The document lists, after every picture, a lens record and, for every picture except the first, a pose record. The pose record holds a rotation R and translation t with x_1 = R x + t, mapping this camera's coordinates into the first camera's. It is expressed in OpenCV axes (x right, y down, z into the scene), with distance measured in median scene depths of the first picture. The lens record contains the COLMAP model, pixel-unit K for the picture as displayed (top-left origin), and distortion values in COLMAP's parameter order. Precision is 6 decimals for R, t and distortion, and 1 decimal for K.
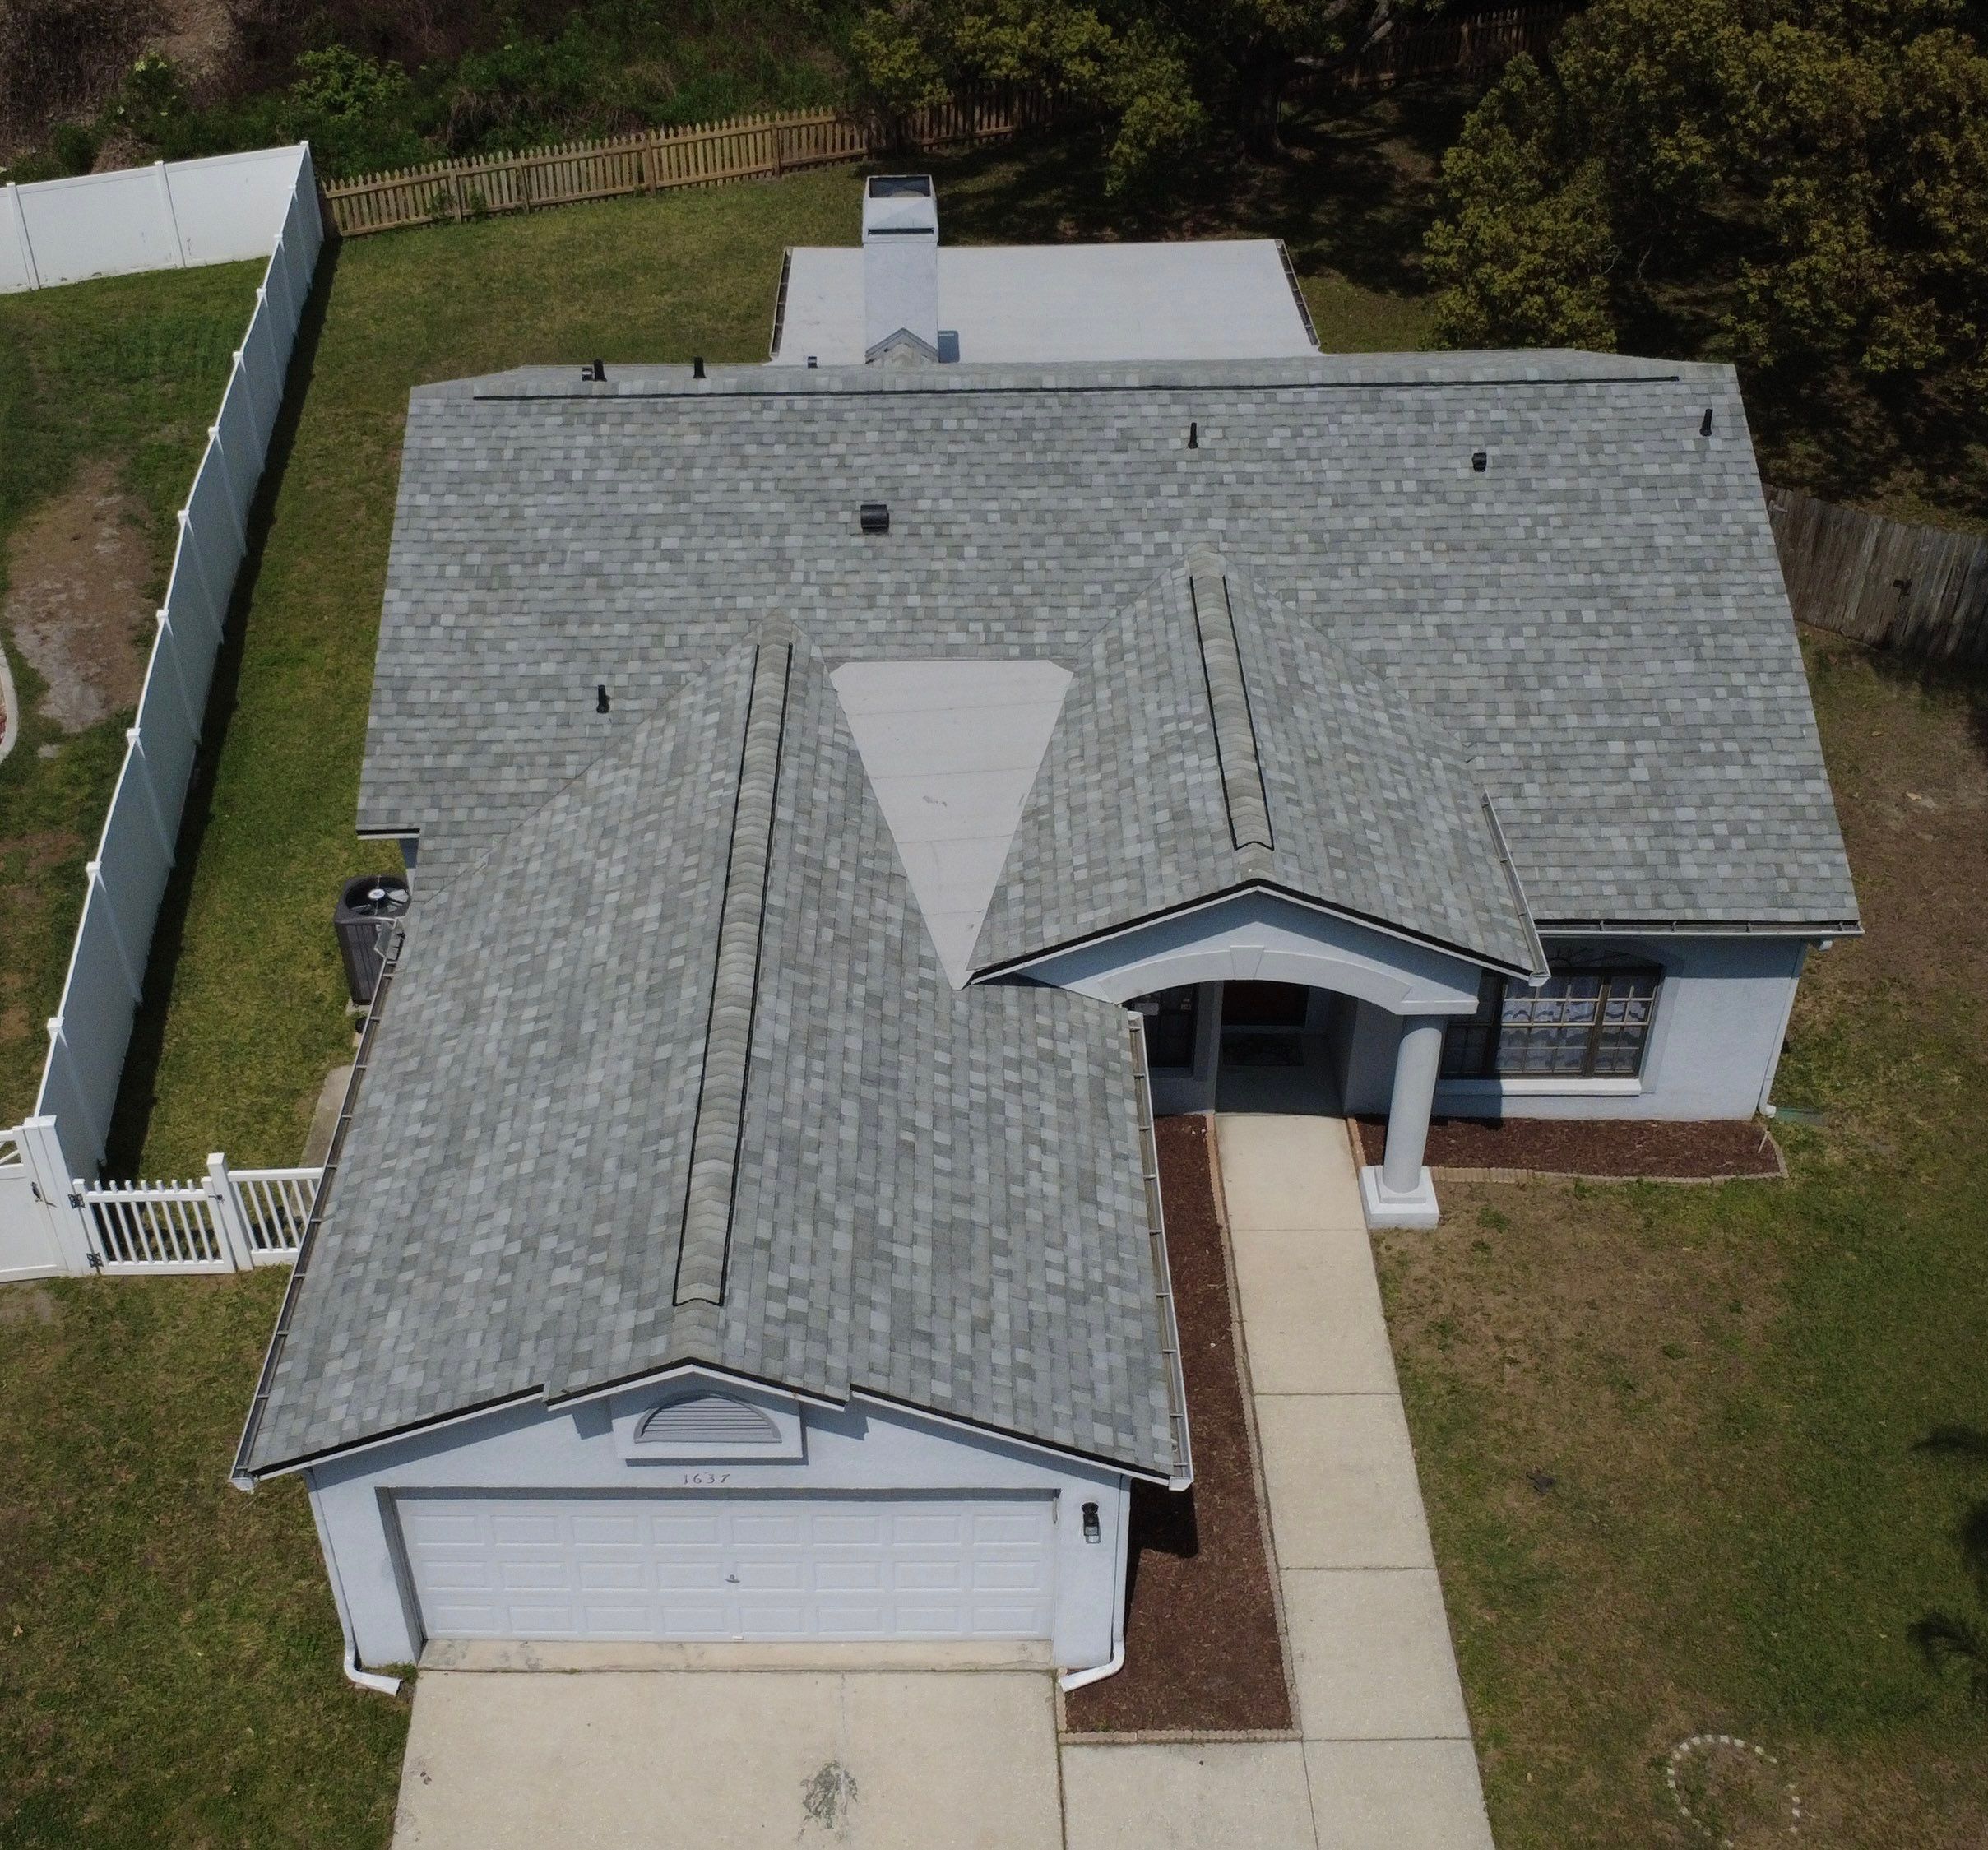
lens RADIAL K [[2343.6, 0, 855.1], [0, 2343.6, 897.2], [0, 0, 1]] dist [0.002350, 0.000000]
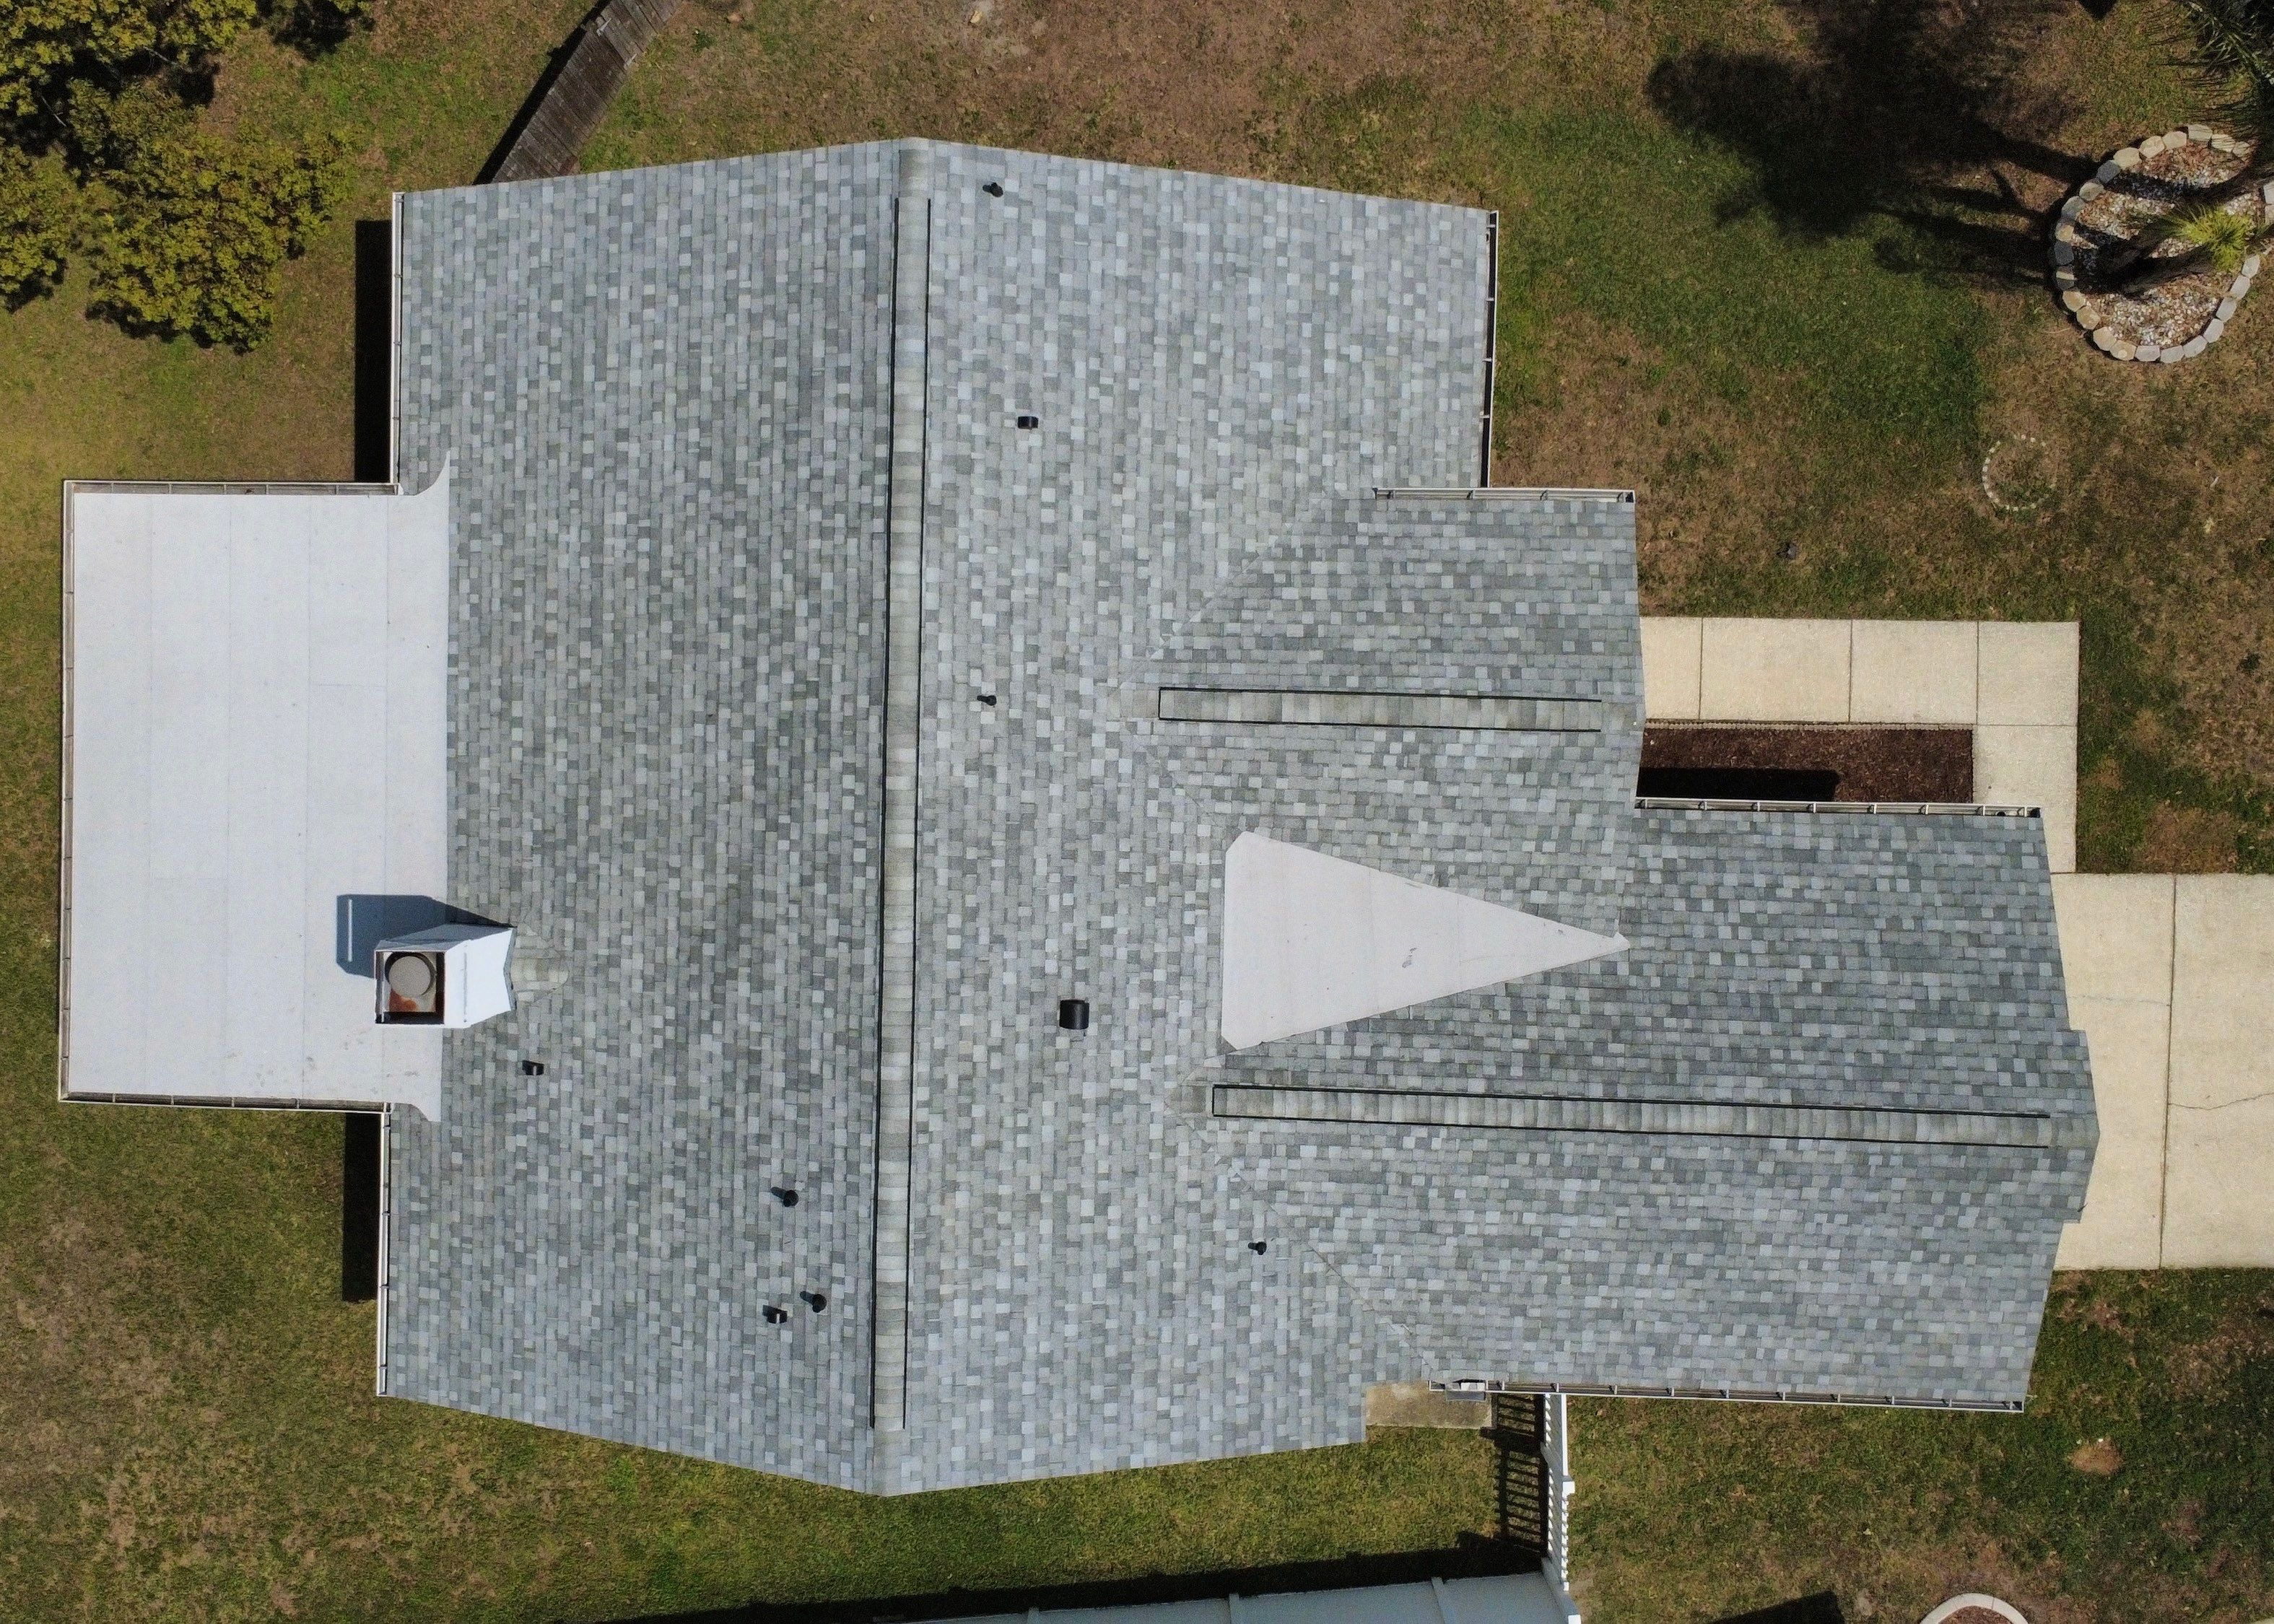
lens RADIAL K [[2108.2, 0, 1028.8], [0, 2108.2, 816.5], [0, 0, 1]] dist [0.002166, 0.000000]
pose [[-0.003661, -0.999993, -0.000311, 0.104185], [0.647271, -0.002607, 0.762255, -0.958602], [-0.762251, 0.002590, 0.647276, 0.443360]]
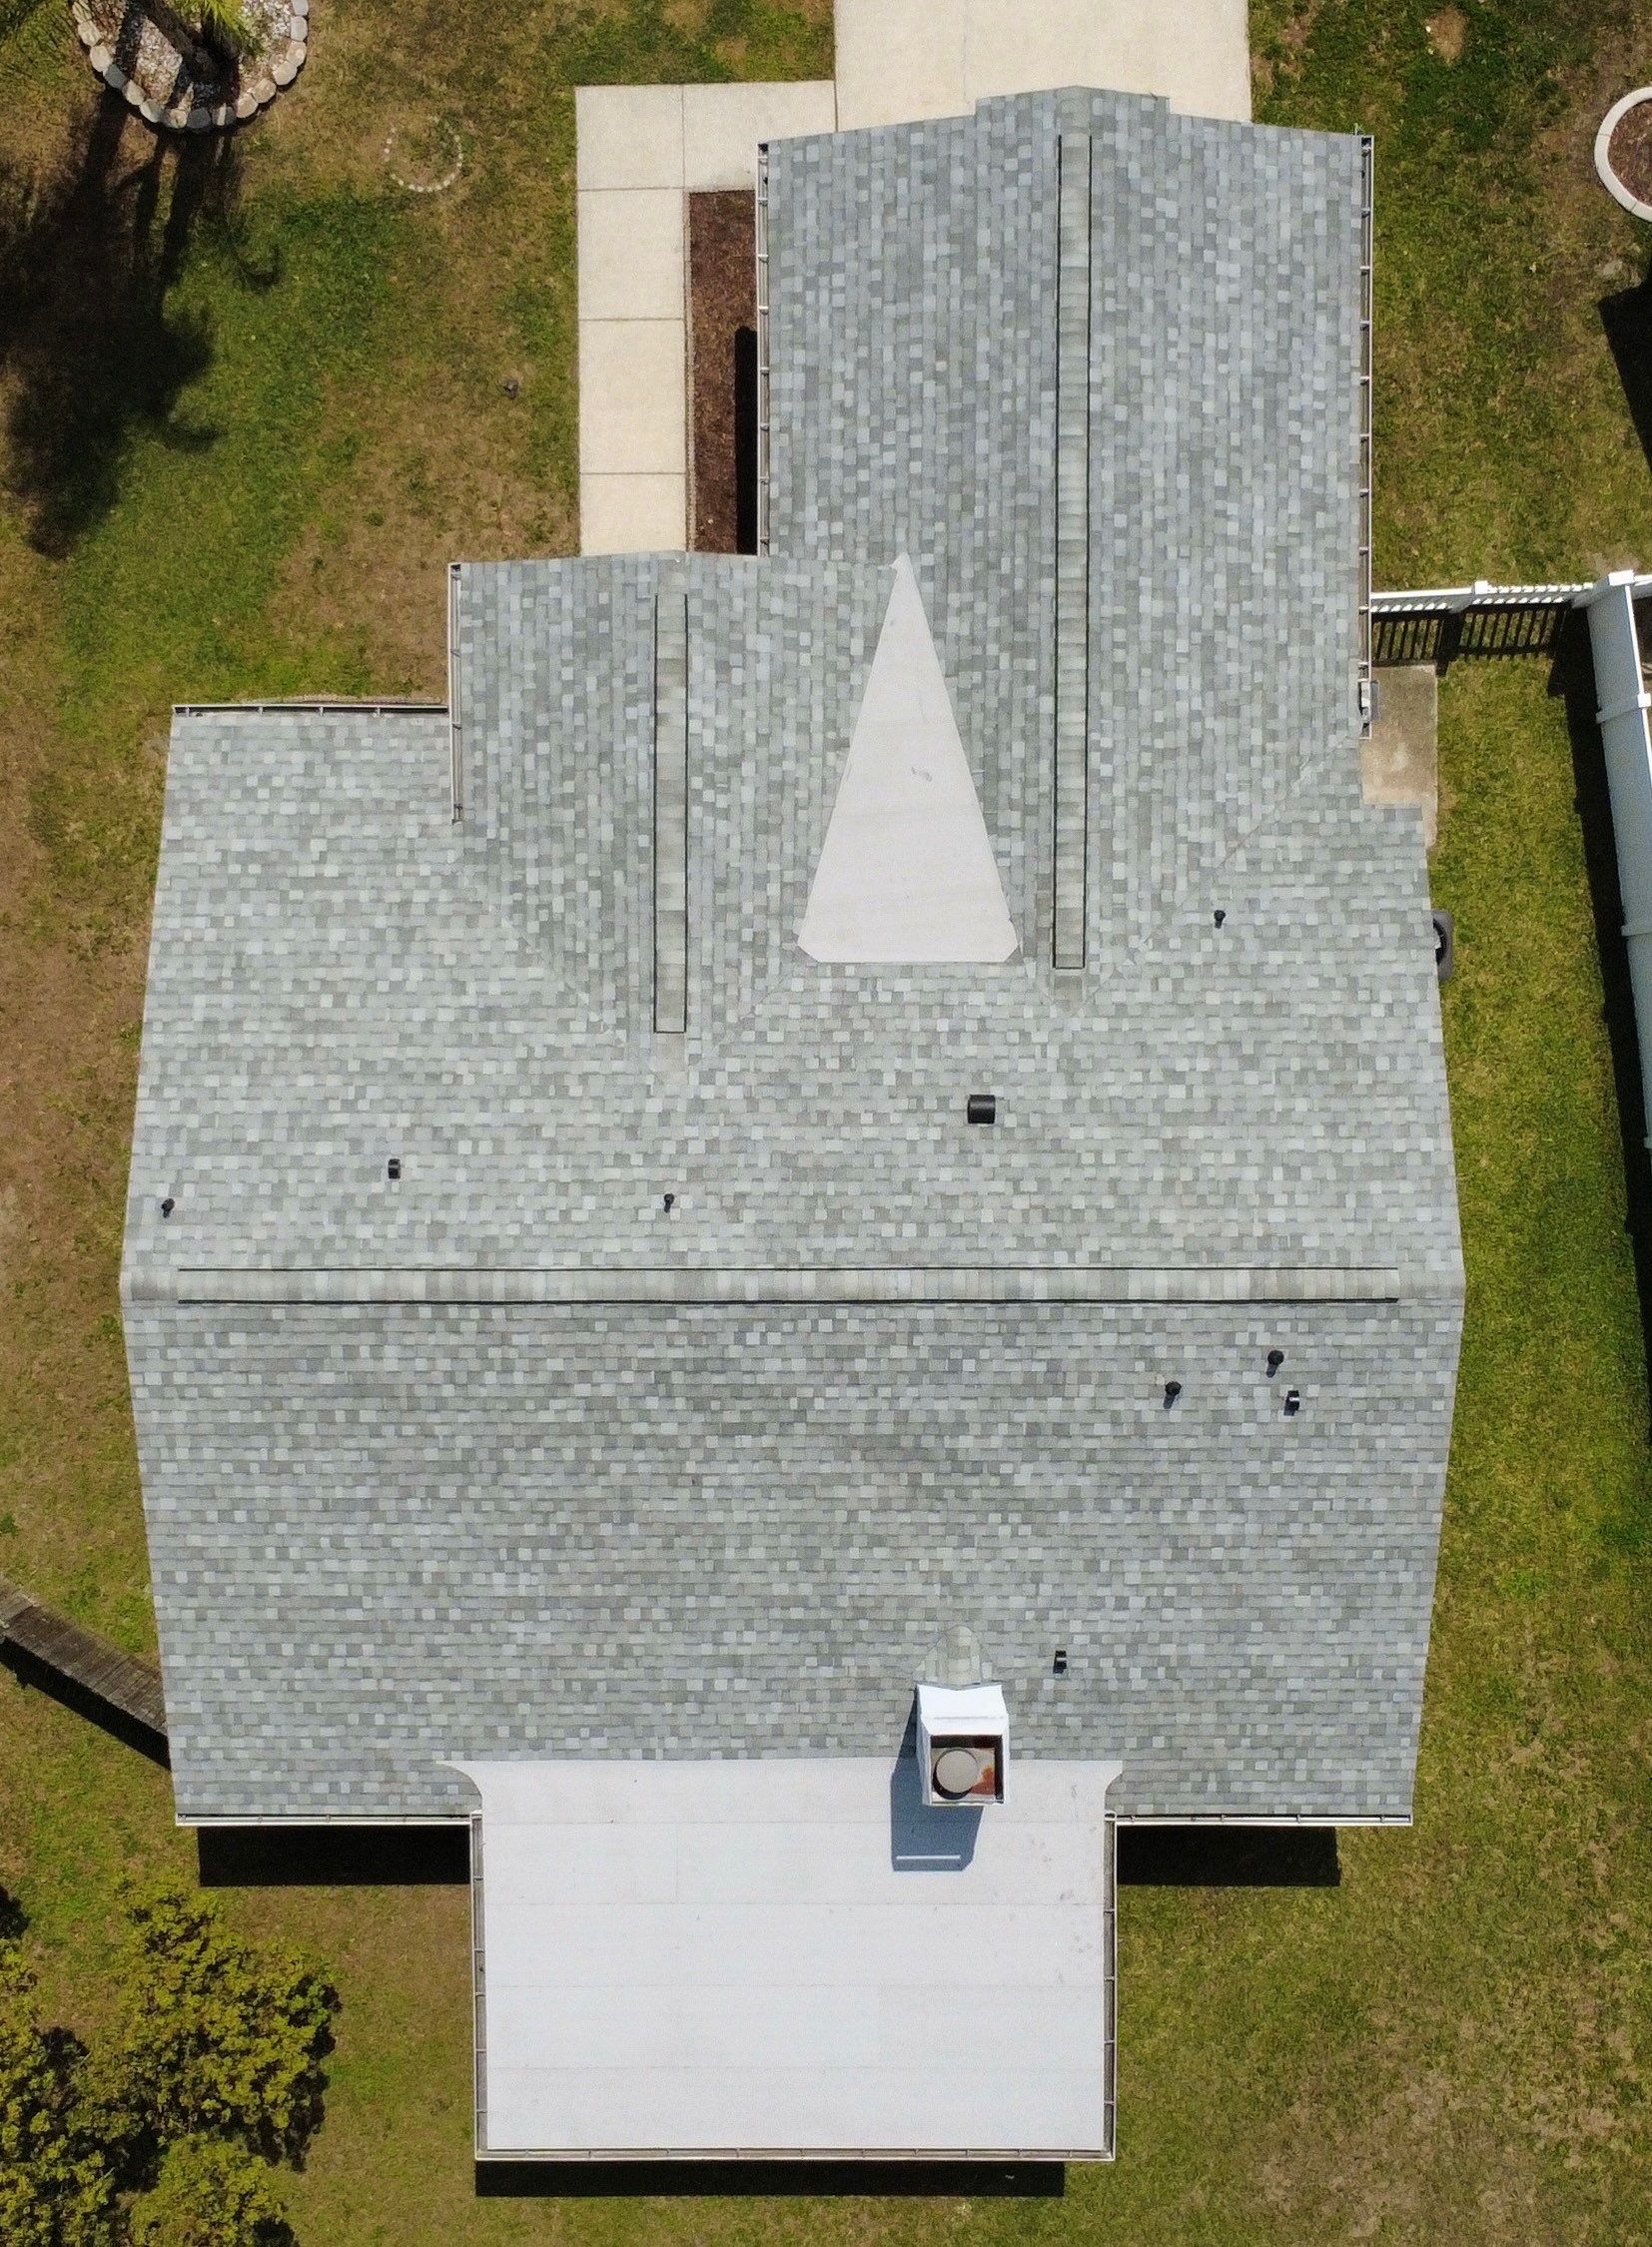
lens RADIAL K [[2908.8, 0, 836.9], [0, 2908.8, 1188.3], [0, 0, 1]] dist [0.005259, 0.000000]
pose [[-0.999083, 0.027451, 0.032862, 0.033451], [0.007754, -0.638789, 0.769343, -1.272001], [0.042111, 0.768892, 0.637990, 0.217628]]
